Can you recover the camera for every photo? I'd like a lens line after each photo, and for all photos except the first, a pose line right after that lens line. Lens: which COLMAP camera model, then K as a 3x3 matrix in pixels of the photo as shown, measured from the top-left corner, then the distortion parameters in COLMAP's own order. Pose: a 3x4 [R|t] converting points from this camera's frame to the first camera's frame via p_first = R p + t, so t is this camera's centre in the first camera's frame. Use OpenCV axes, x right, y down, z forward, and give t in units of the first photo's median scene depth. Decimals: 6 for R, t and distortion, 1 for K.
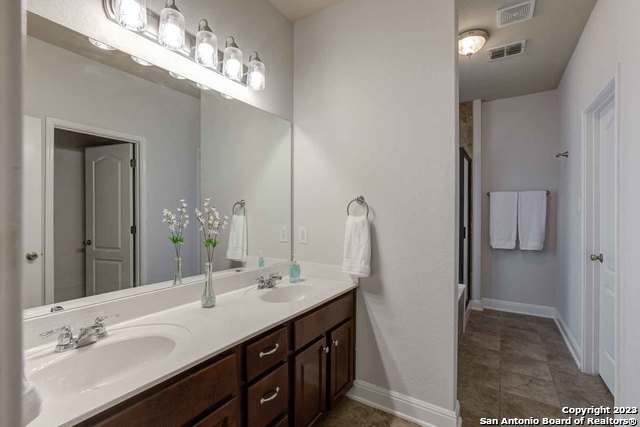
lens RADIAL K [[295.9, 0, 321.4], [0, 295.9, 211.5], [0, 0, 1]] dist [-0.031669, 0.011348]
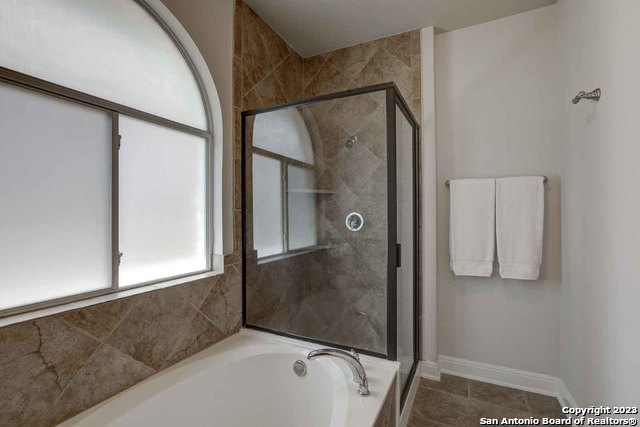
lens RADIAL K [[295.9, 0, 318.2], [0, 295.9, 211.1], [0, 0, 1]] dist [-0.031669, 0.011348]
pose [[0.996768, -0.006047, 0.080105, 0.269510], [0.006867, 0.999927, -0.009972, 0.000896], [-0.080039, 0.010490, 0.996737, 0.440868]]
